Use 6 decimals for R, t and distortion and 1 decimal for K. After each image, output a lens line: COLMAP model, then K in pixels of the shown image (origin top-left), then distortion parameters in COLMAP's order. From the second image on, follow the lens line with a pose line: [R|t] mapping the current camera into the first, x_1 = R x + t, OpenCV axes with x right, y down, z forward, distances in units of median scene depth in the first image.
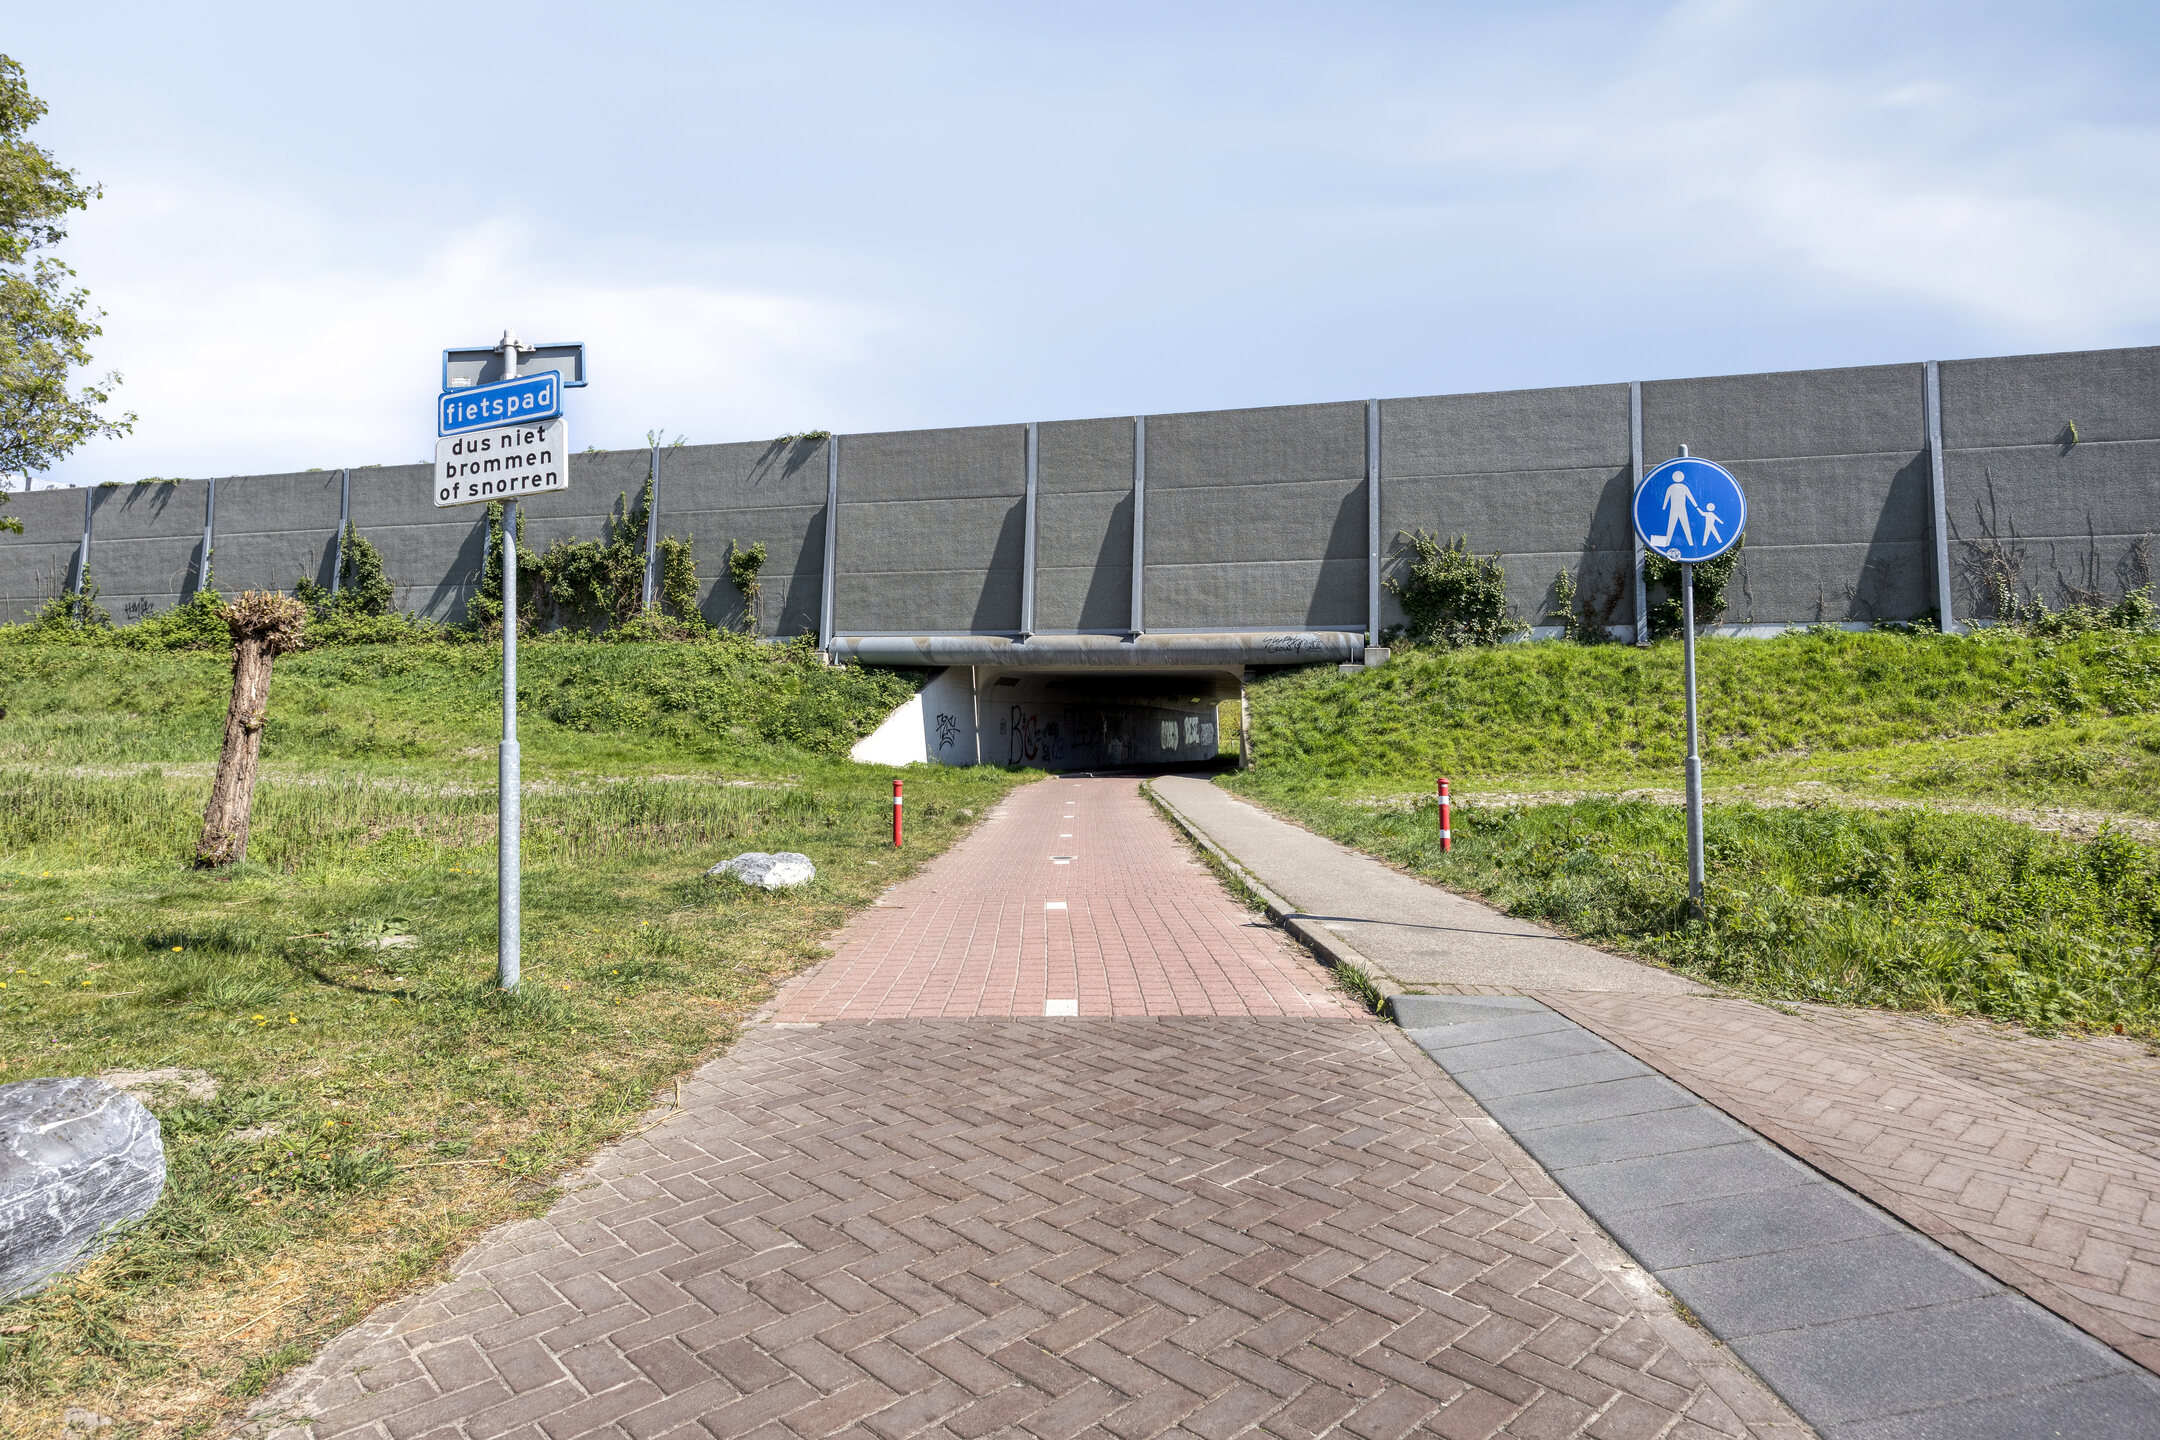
lens RADIAL K [[1148.8, 0, 1080.4], [0, 1148.8, 684.3], [0, 0, 1]] dist [-0.001385, -0.001189]
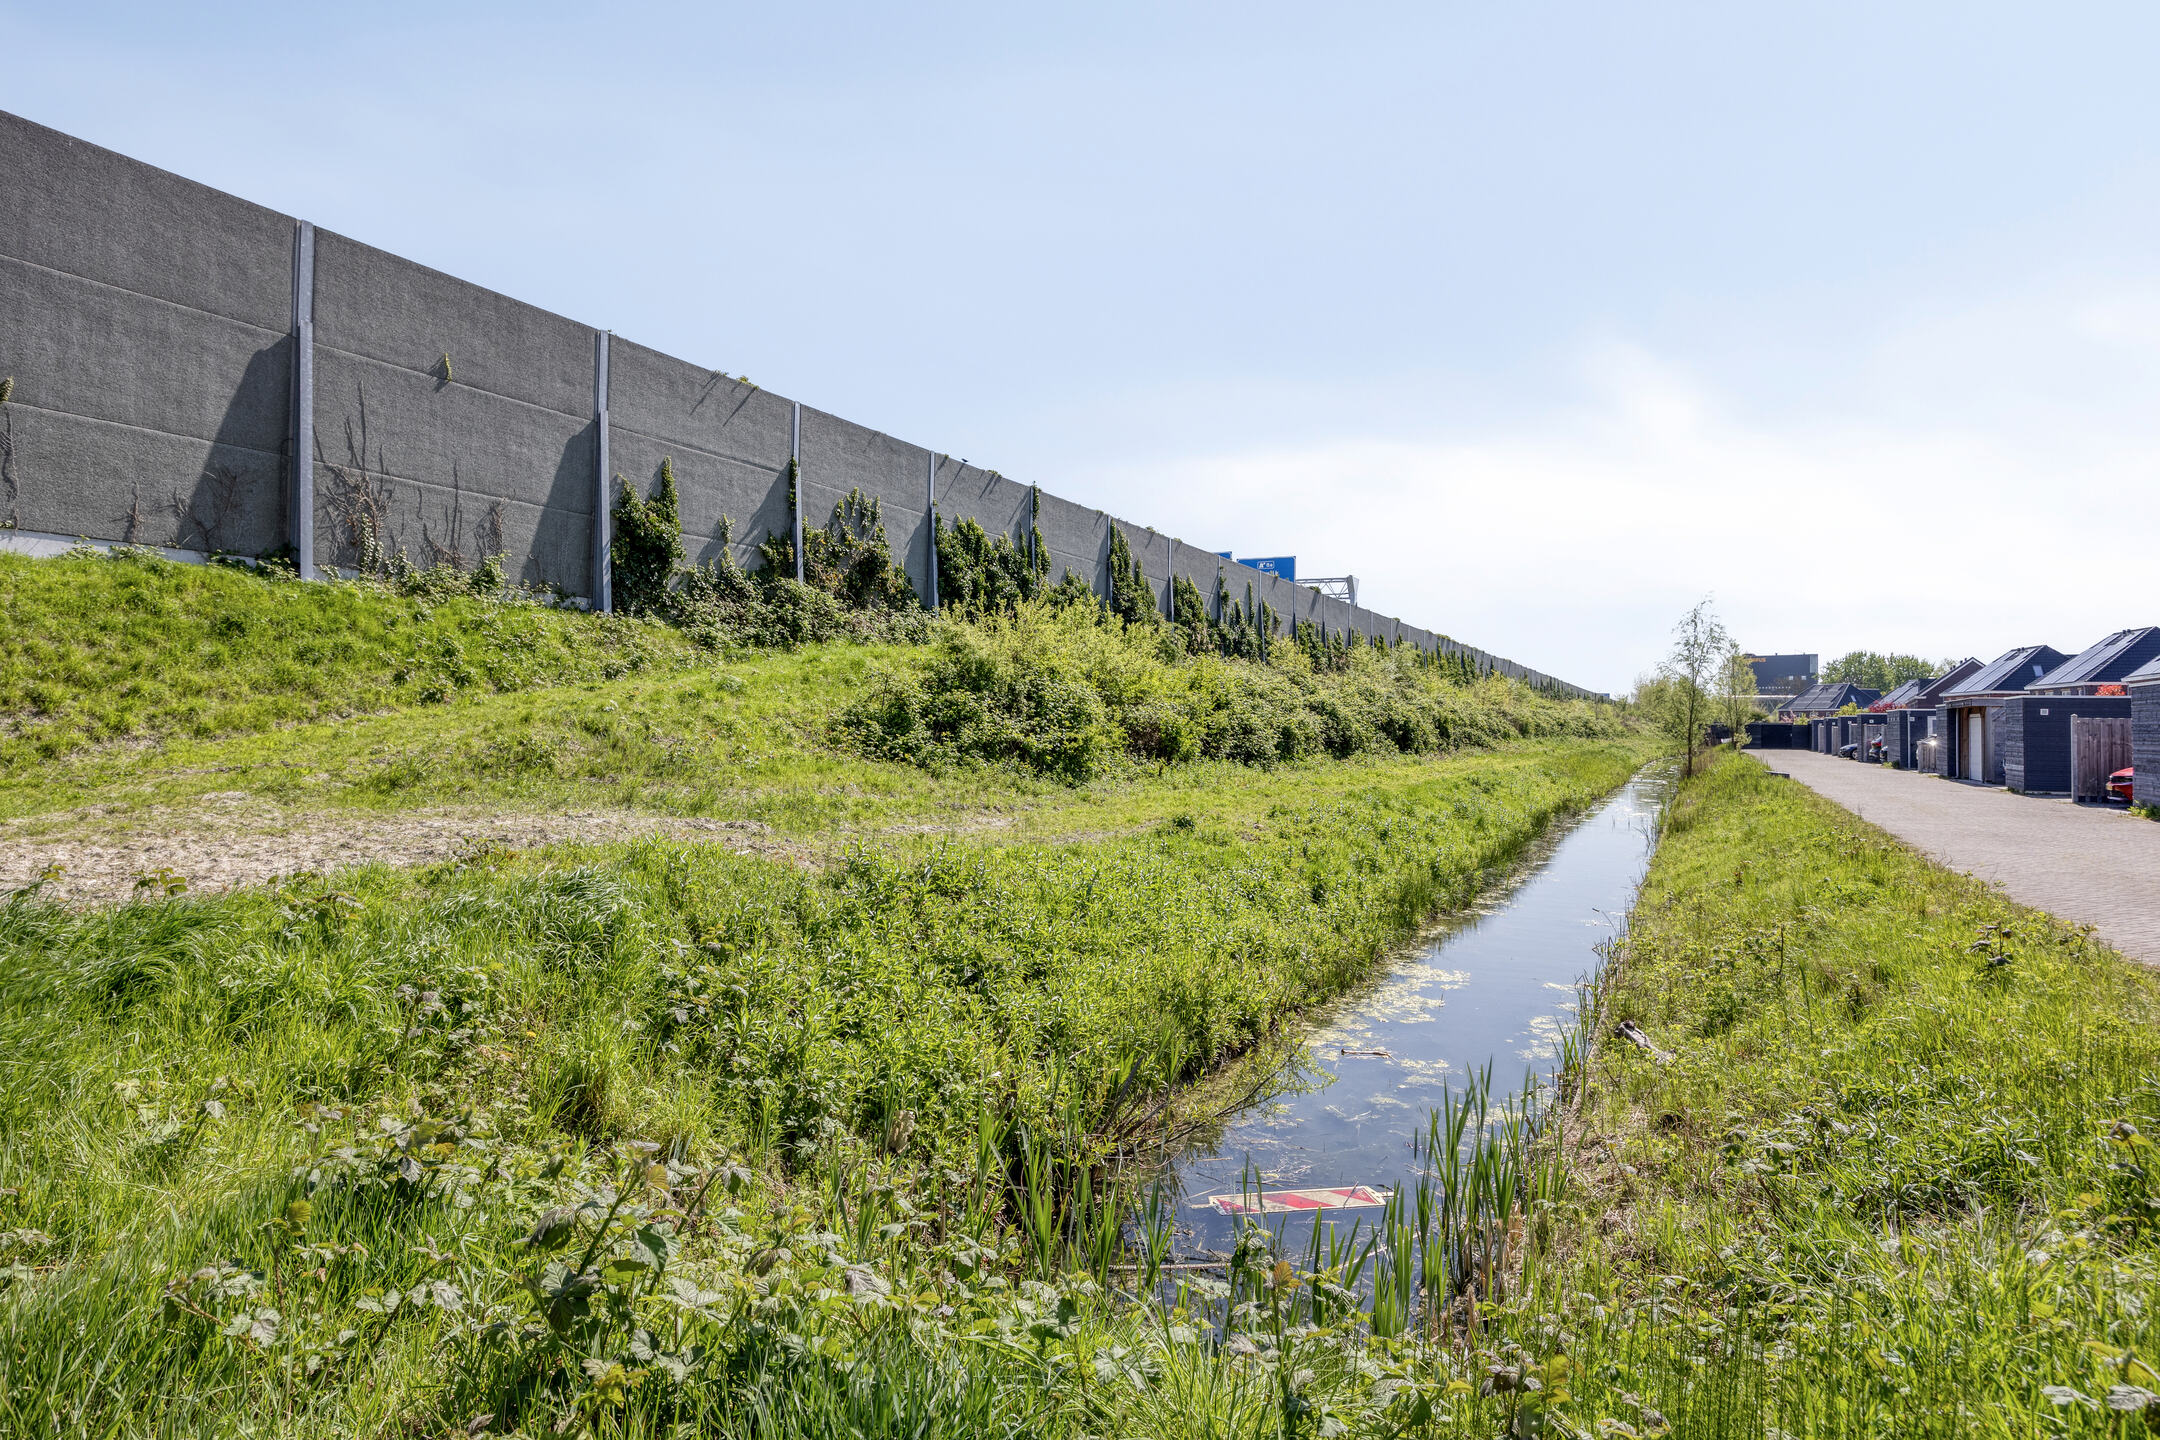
lens RADIAL K [[1148.8, 0, 1080.4], [0, 1148.8, 684.3], [0, 0, 1]] dist [-0.001385, -0.001189]
pose [[0.182652, 0.024236, 0.982879, 0.097311], [-0.047731, 0.998736, -0.015757, 0.012334], [-0.982018, -0.044036, 0.183578, 0.350255]]
